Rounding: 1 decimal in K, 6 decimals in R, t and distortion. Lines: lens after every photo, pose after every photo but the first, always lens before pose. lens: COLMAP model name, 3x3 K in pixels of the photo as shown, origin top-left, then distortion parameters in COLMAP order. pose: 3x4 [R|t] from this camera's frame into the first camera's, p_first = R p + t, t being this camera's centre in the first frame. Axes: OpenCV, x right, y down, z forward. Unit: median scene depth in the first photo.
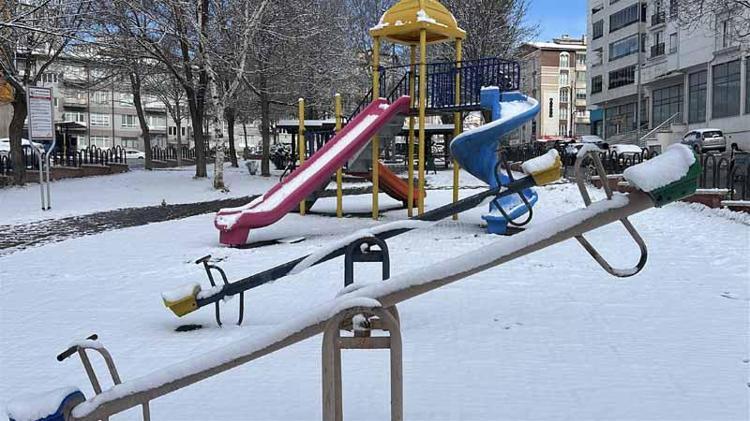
lens RADIAL K [[690.5, 0, 374.5], [0, 690.5, 209.2], [0, 0, 1]] dist [0.073147, 0.000000]
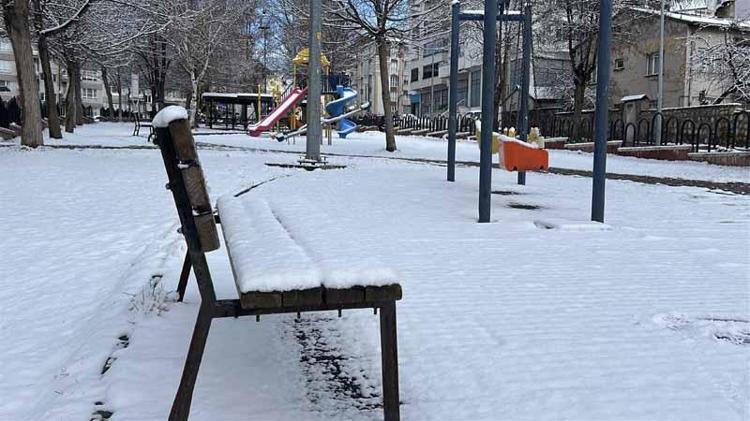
lens RADIAL K [[690.5, 0, 374.8], [0, 690.5, 211.5], [0, 0, 1]] dist [0.073147, 0.000000]
pose [[0.973712, -0.000804, 0.227783, -0.045948], [-0.006831, 0.999441, 0.032728, 0.032861], [-0.227682, -0.033423, 0.973162, -0.241633]]
